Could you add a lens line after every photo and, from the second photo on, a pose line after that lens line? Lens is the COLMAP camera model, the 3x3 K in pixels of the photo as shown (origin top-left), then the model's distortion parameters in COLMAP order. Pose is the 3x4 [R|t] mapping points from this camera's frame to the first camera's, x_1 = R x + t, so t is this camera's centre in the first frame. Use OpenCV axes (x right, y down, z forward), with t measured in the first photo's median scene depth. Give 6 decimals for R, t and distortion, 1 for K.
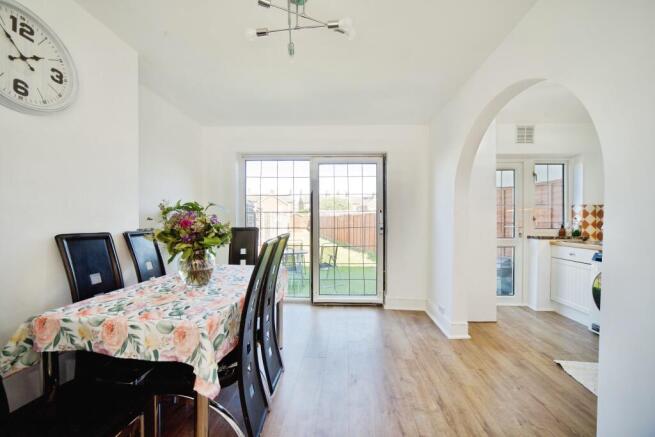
lens RADIAL K [[248.1, 0, 331.8], [0, 248.1, 221.6], [0, 0, 1]] dist [-0.002887, -0.000078]
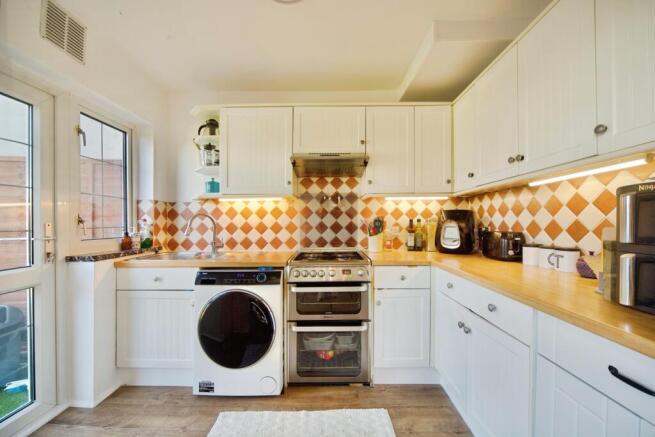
lens RADIAL K [[248.1, 0, 325.7], [0, 248.1, 222.3], [0, 0, 1]] dist [-0.002887, -0.000078]
pose [[-0.042677, 0.003187, 0.999084, 0.315445], [0.015717, 0.999873, -0.002518, 0.000994], [-0.998965, 0.015596, -0.042721, 0.556219]]
